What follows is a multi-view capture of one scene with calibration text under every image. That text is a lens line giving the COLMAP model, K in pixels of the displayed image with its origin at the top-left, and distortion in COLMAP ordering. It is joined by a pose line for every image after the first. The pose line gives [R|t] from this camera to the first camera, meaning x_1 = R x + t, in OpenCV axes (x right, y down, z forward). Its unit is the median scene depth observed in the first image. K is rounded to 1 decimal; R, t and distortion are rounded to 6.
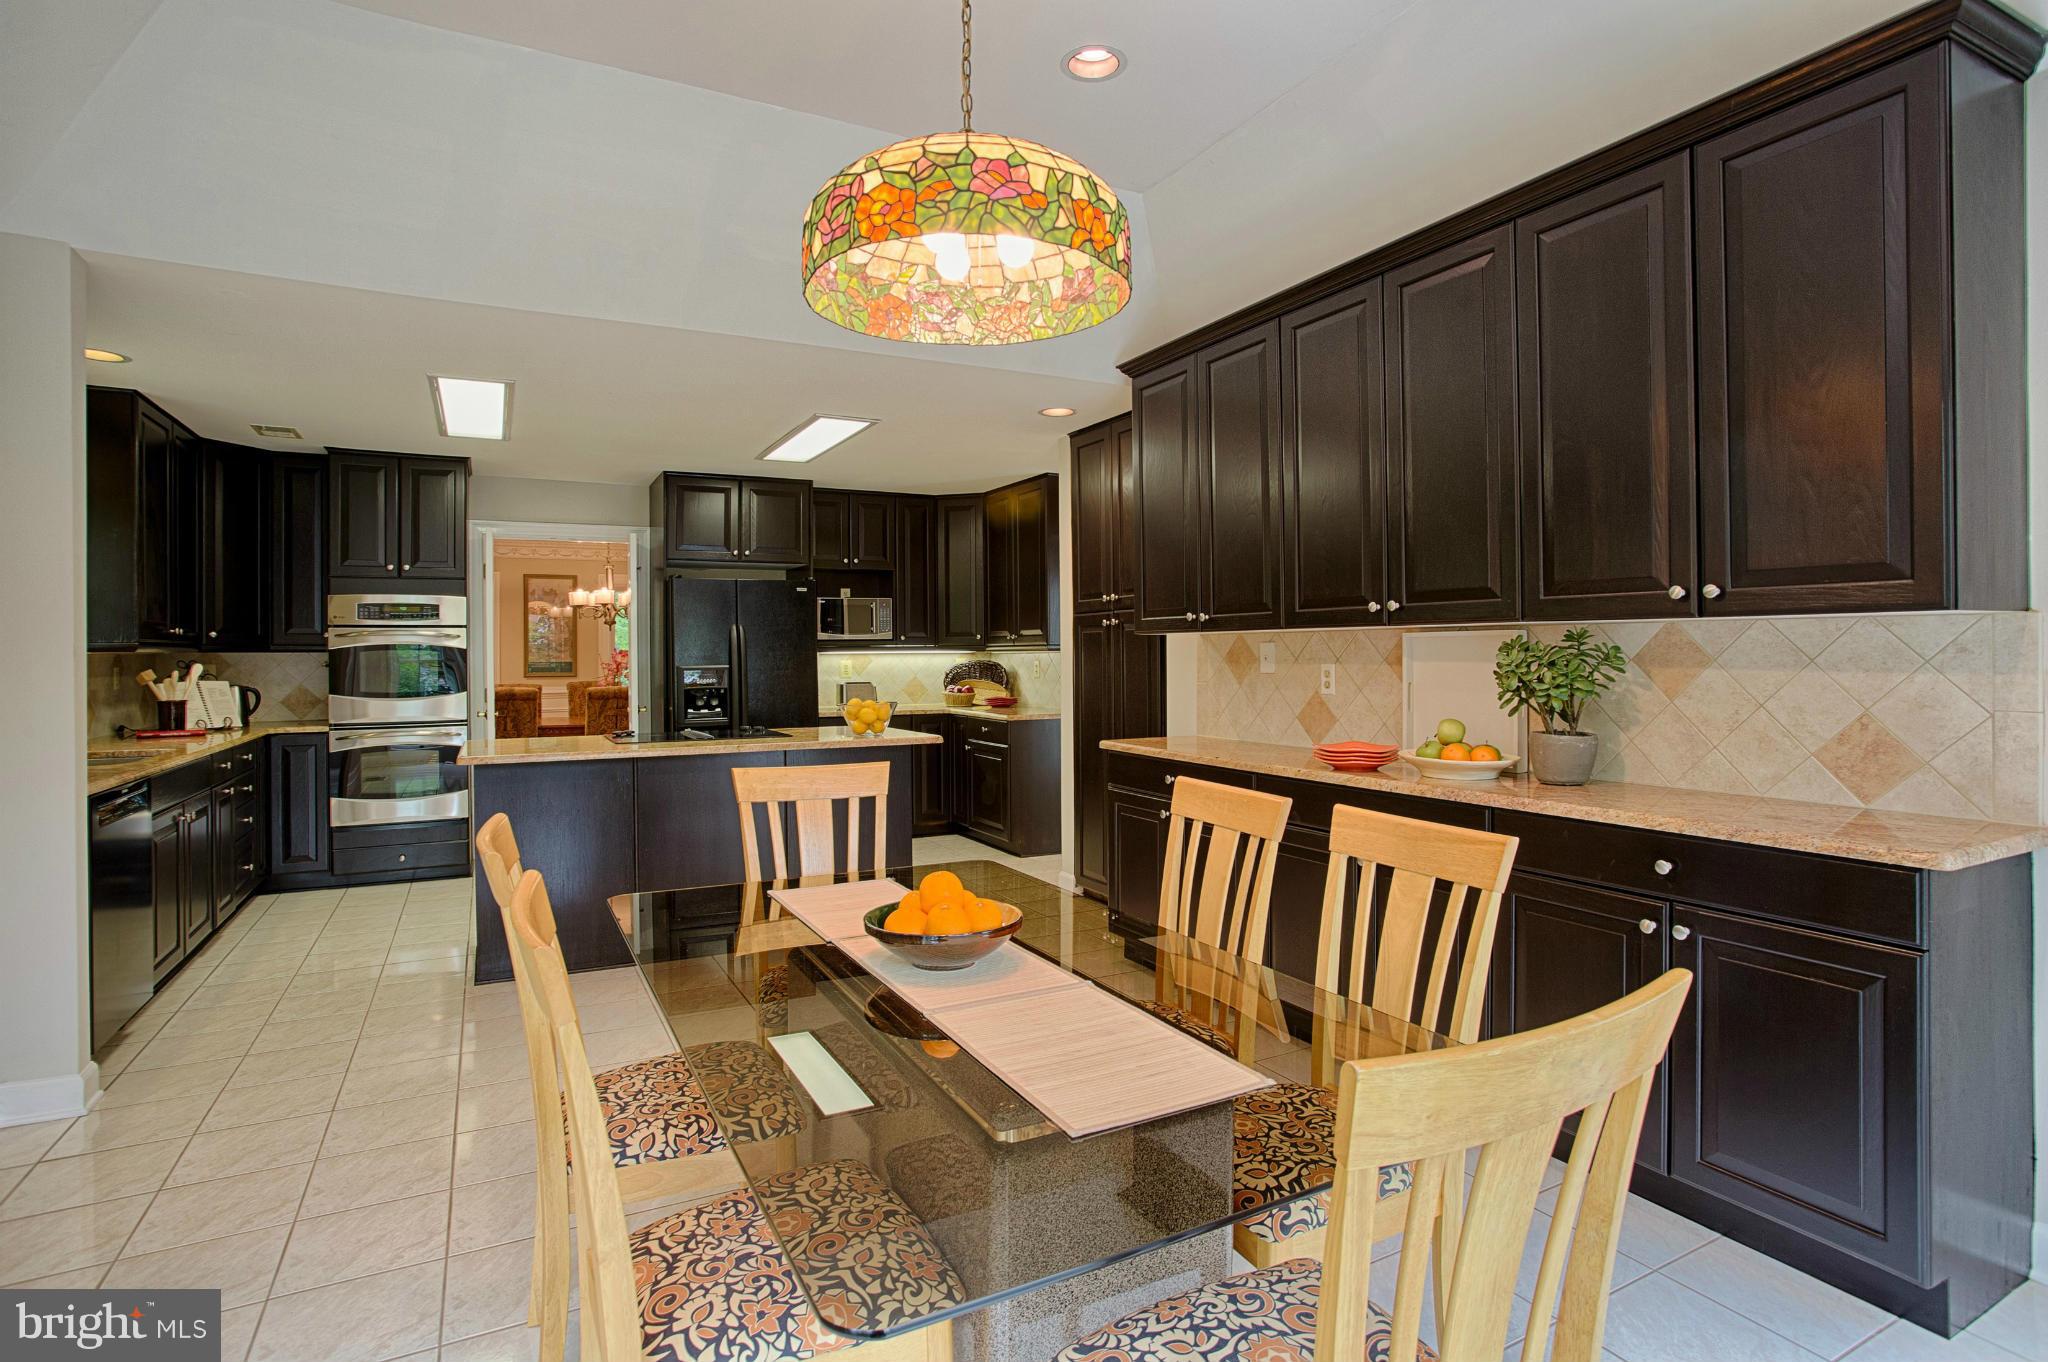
lens RADIAL K [[991.9, 0, 1015.6], [0, 991.9, 662.6], [0, 0, 1]] dist [0.003767, 0.000074]
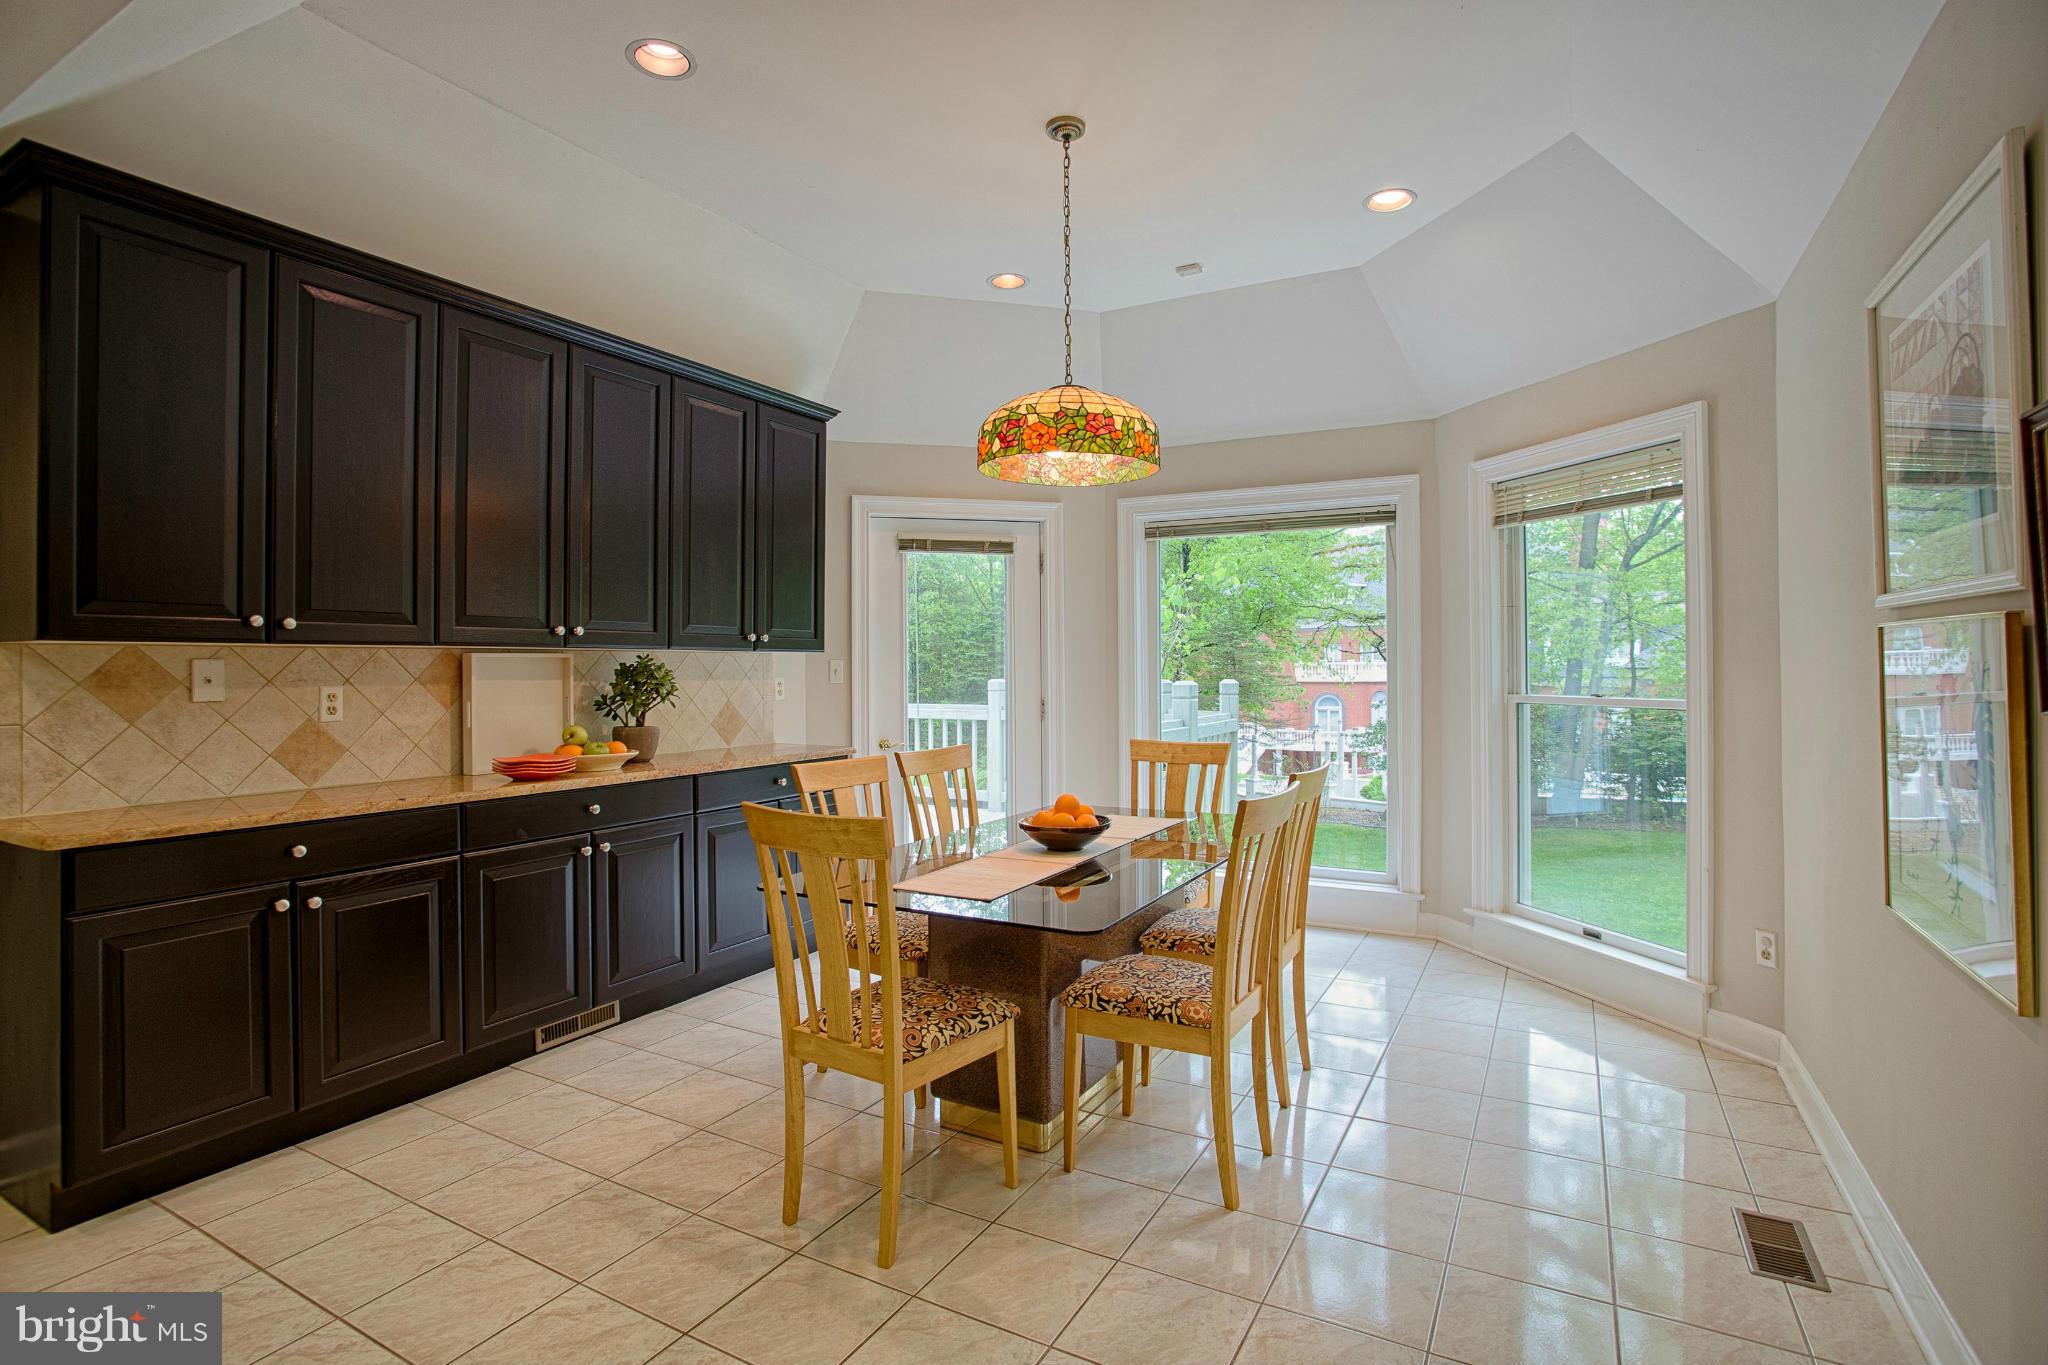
lens RADIAL K [[991.9, 0, 1021.6], [0, 991.9, 669.0], [0, 0, 1]] dist [0.003767, 0.000074]
pose [[-0.530466, 0.012539, 0.847614, -0.719246], [0.020740, 0.999783, -0.001810, 0.000890], [-0.847453, 0.016619, -0.530611, 0.950456]]
